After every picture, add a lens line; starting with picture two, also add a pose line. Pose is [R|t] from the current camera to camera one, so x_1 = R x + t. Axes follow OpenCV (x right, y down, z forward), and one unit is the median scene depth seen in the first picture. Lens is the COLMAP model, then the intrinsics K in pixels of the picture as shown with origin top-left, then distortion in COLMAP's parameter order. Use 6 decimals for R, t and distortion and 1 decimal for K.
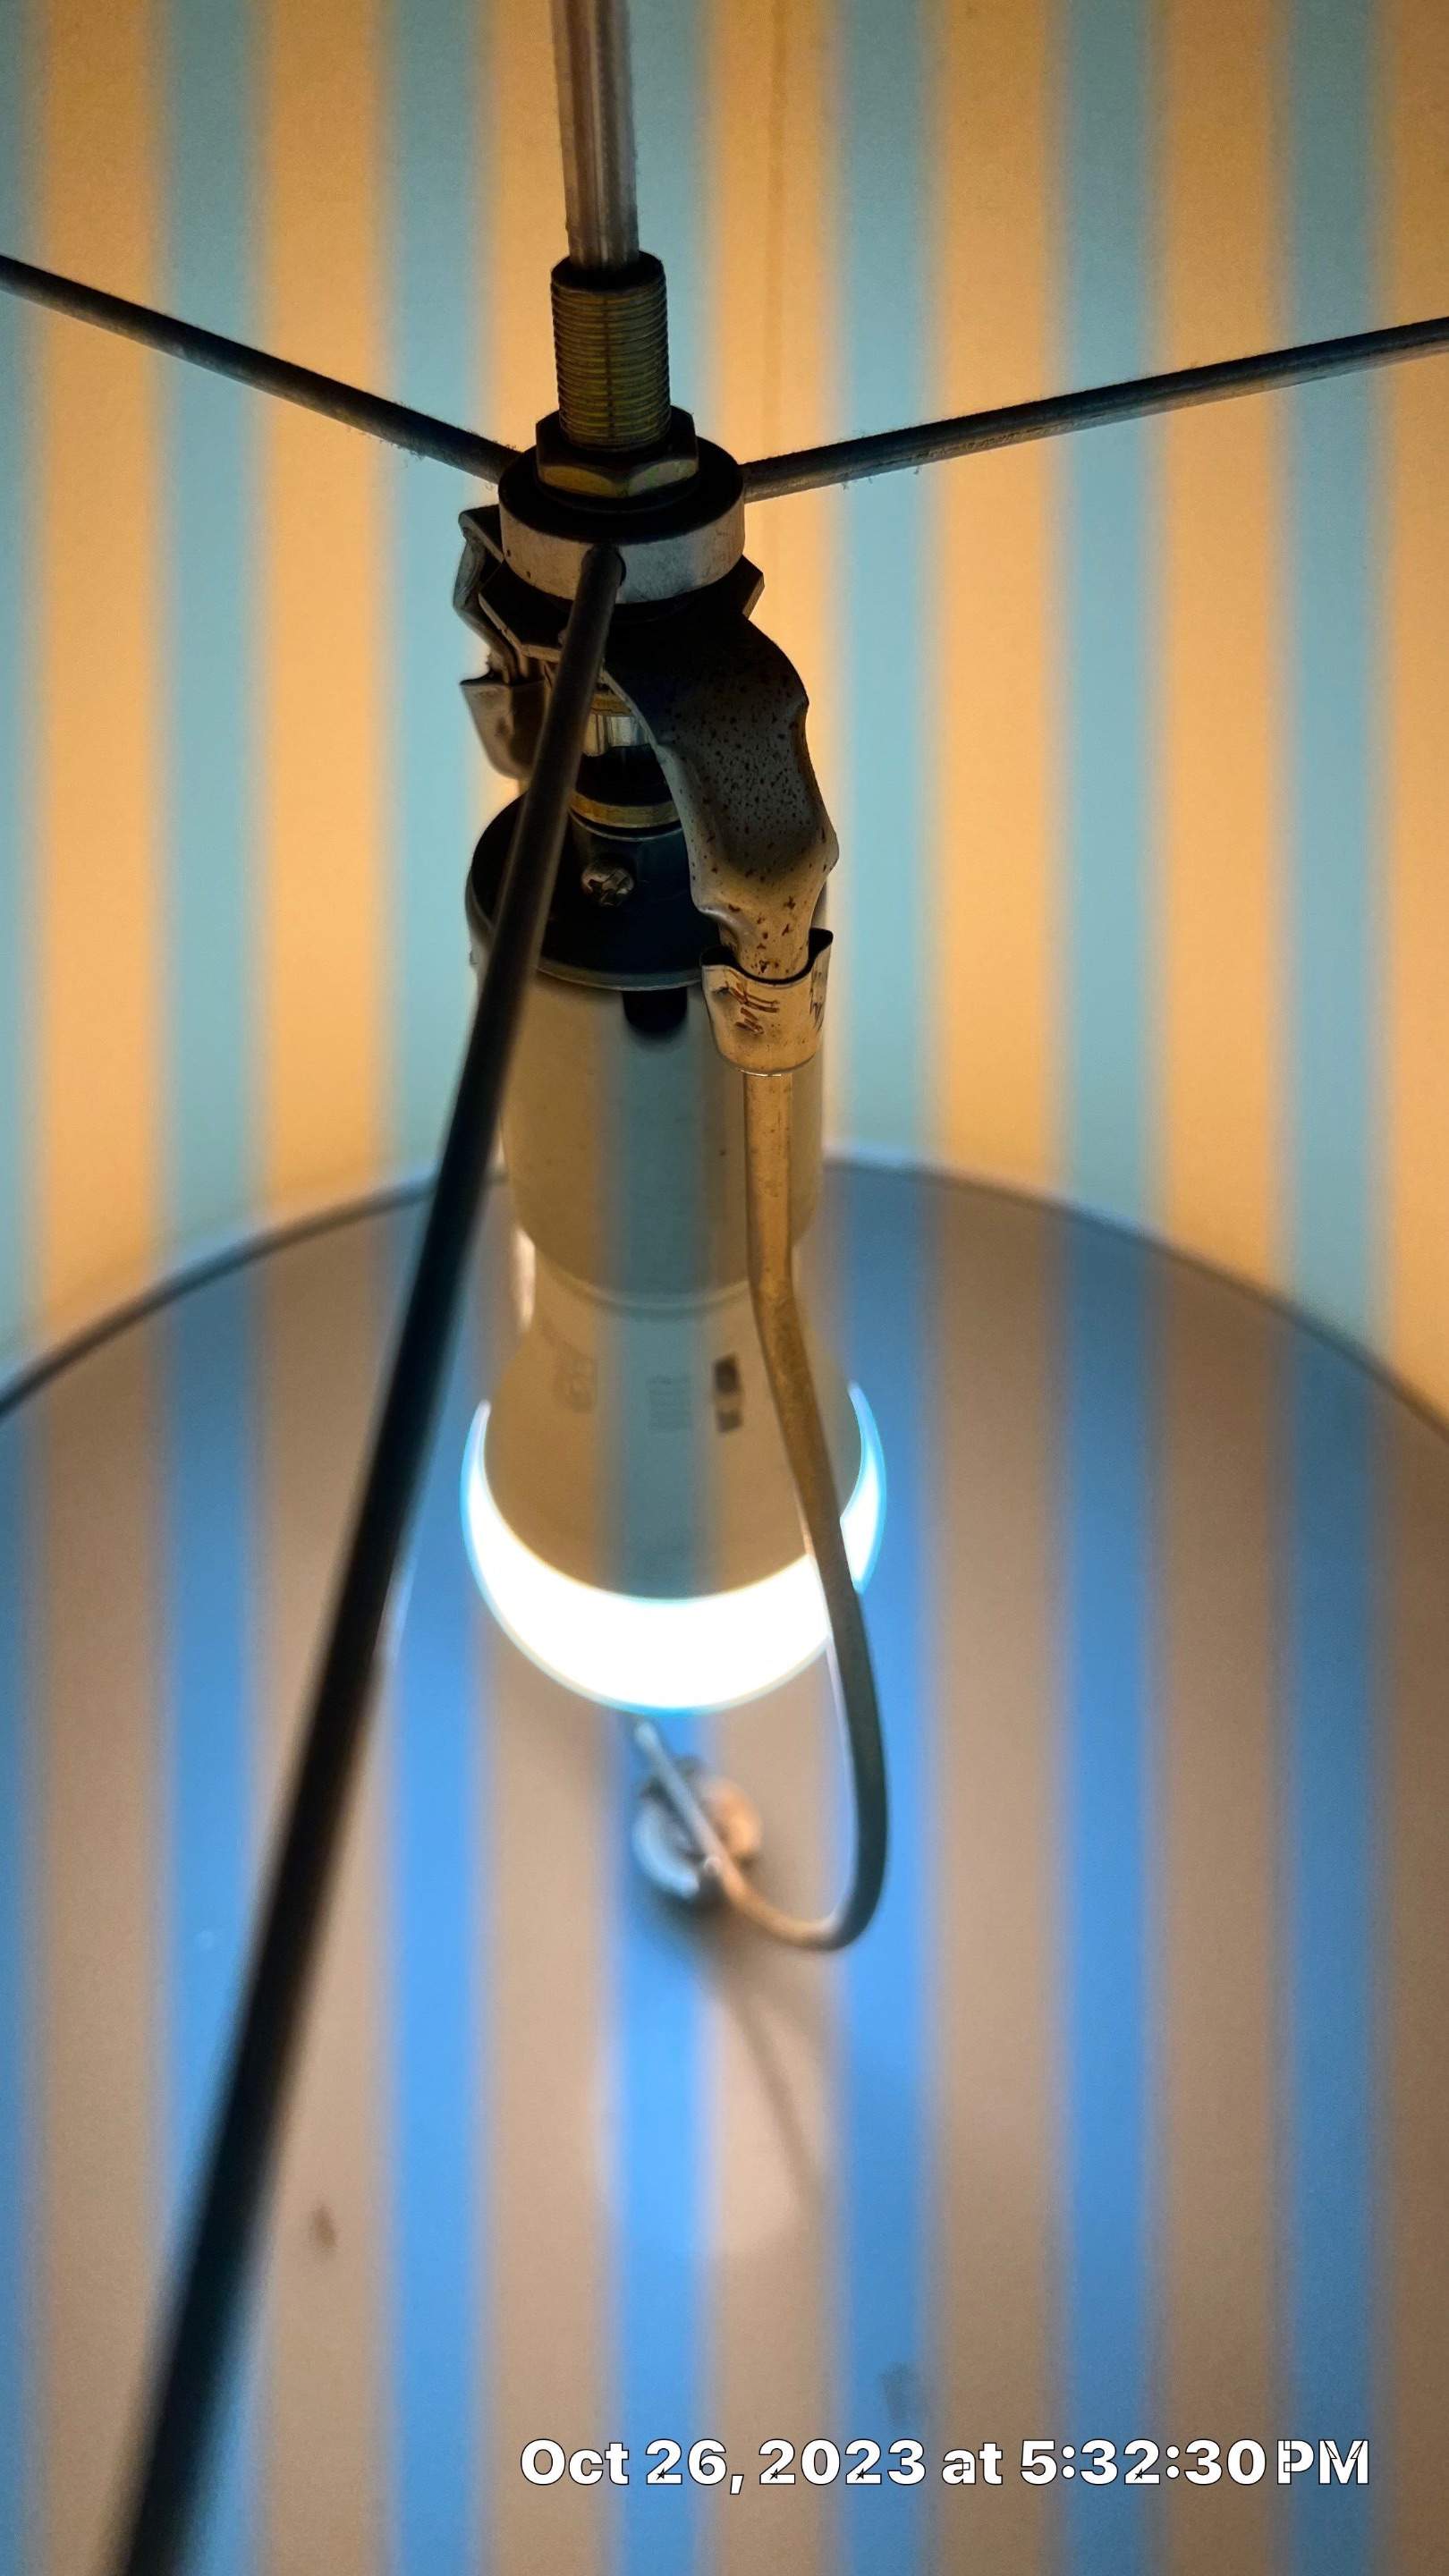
lens RADIAL K [[1876.9, 0, 724.5], [0, 1876.9, 1288.0], [0, 0, 1]] dist [0.243334, -0.591702]
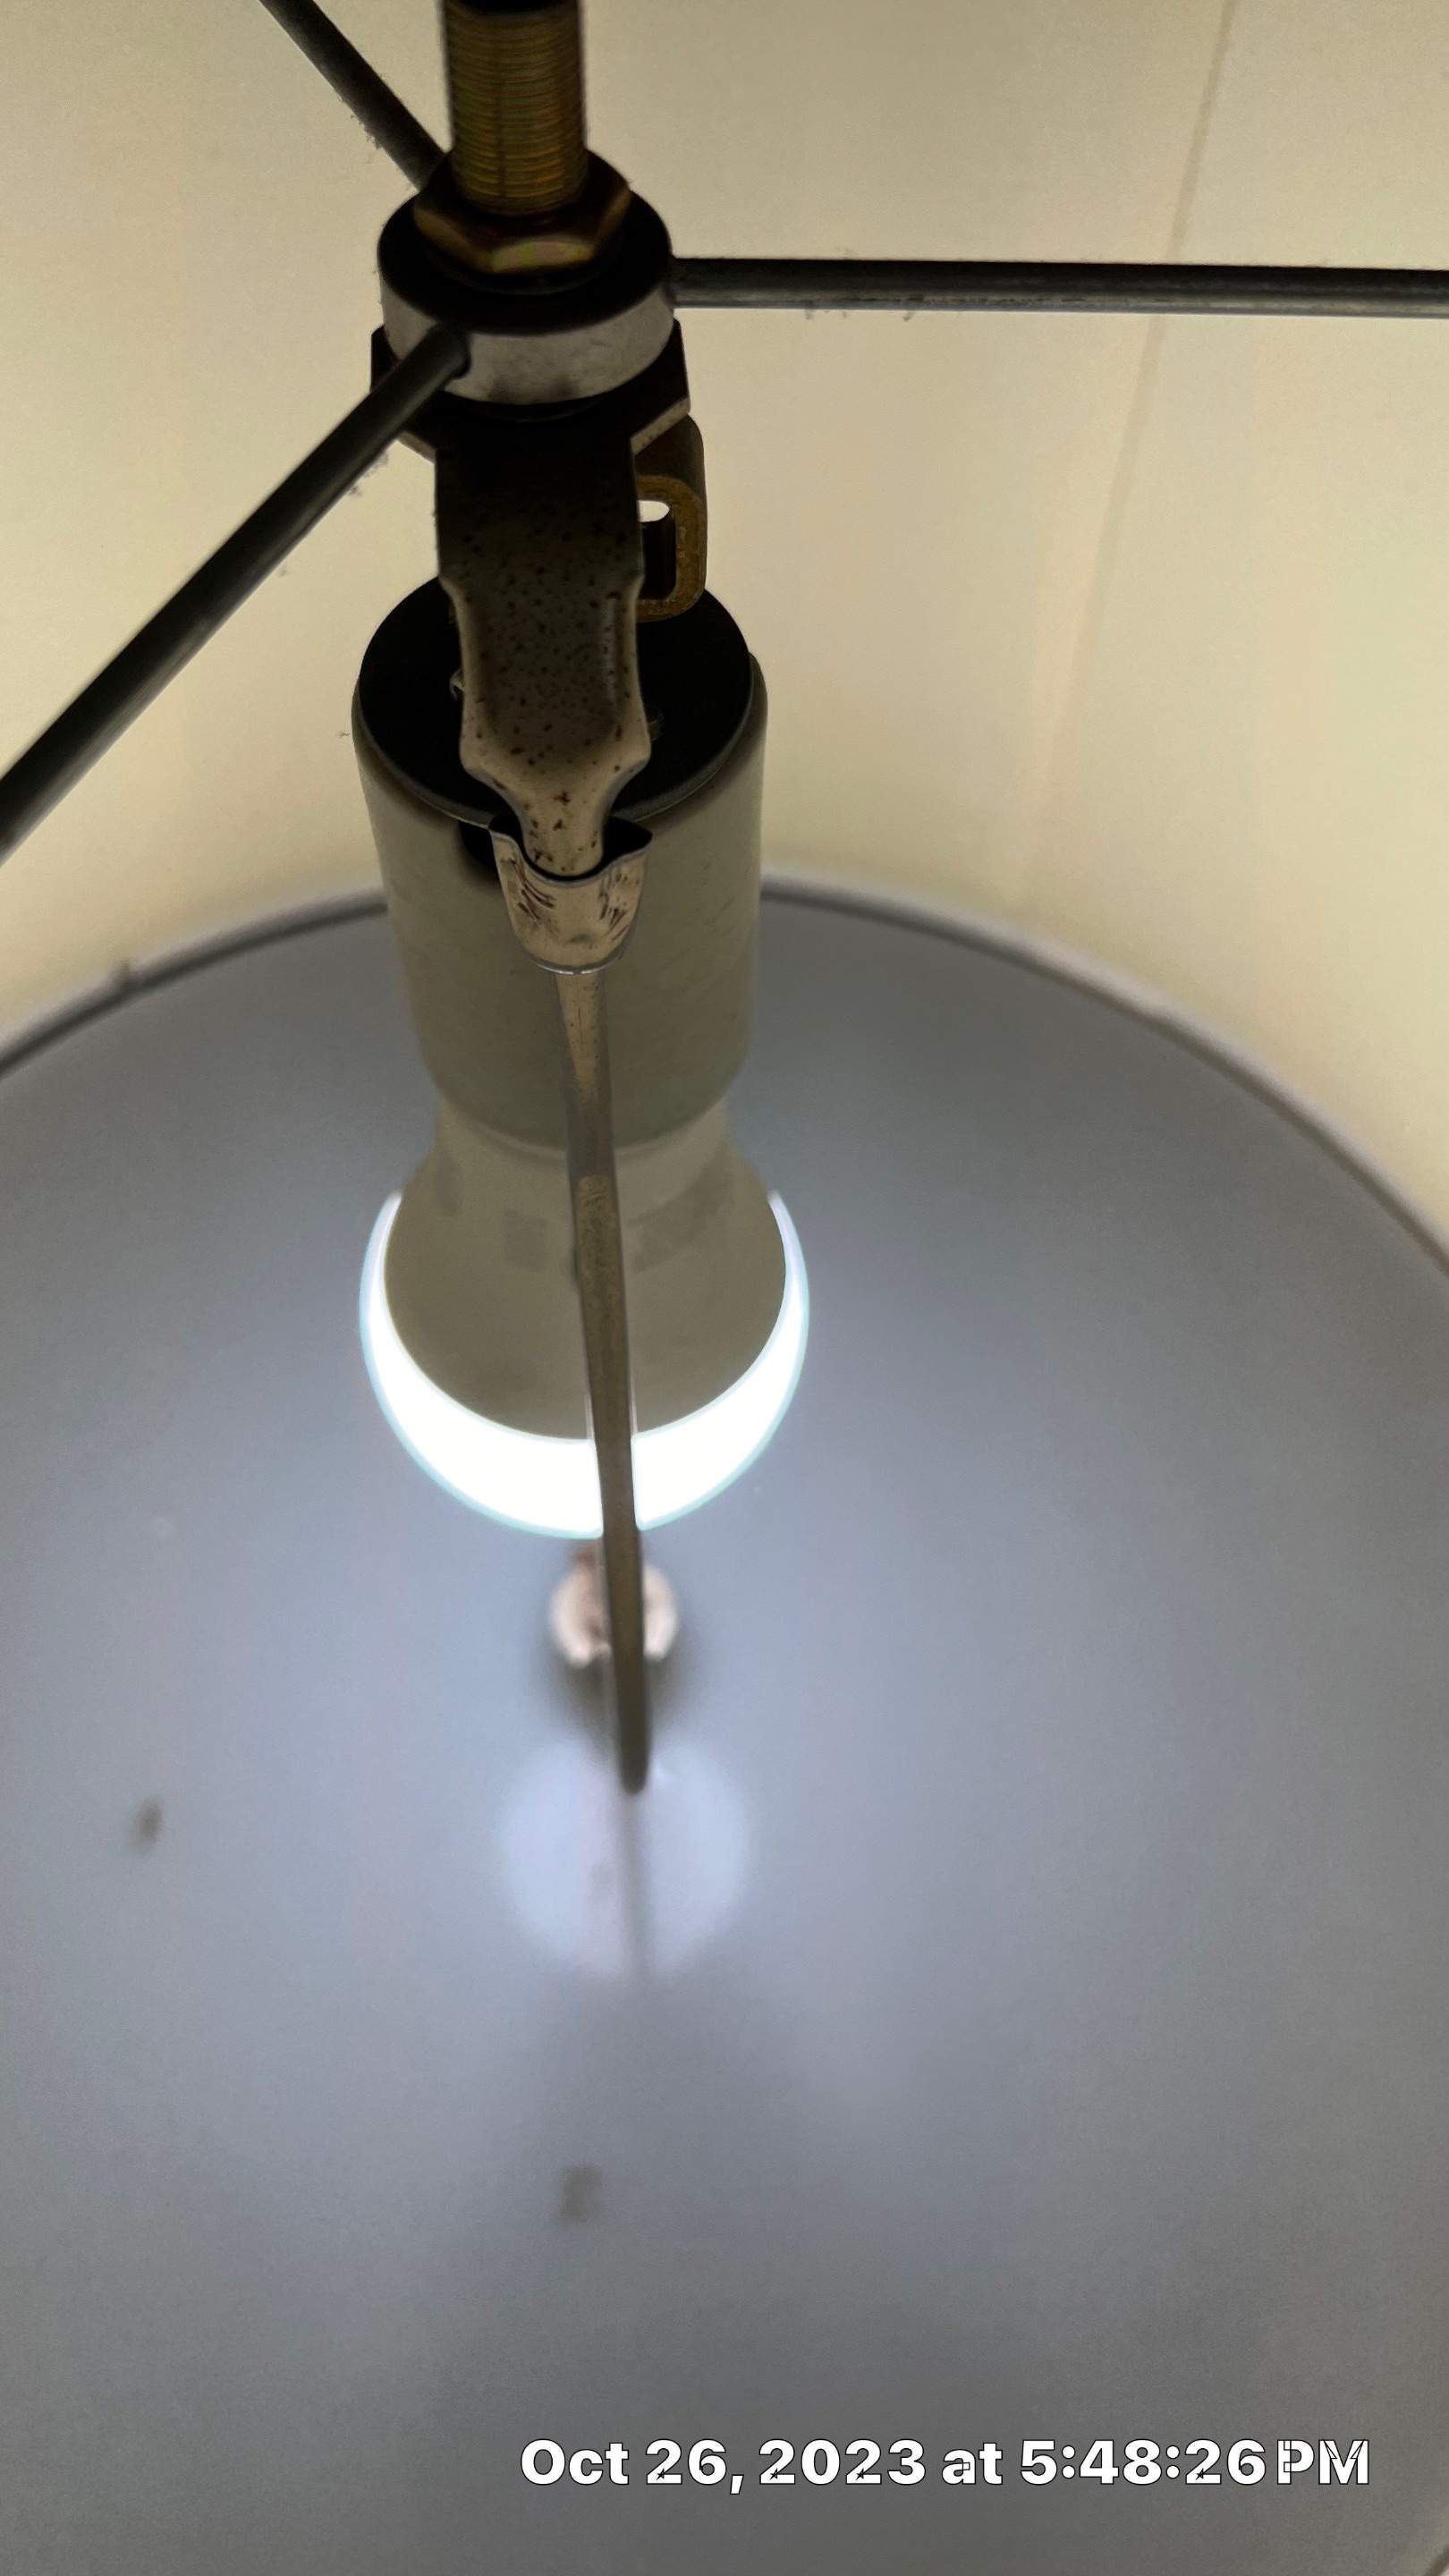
lens RADIAL K [[1897.6, 0, 724.5], [0, 1897.6, 1288.0], [0, 0, 1]] dist [-0.004485, 0.003064]
pose [[0.924578, 0.341512, -0.168894, 0.301017], [-0.306568, 0.930078, 0.202414, -0.181733], [0.226211, -0.135370, 0.964626, 0.158280]]
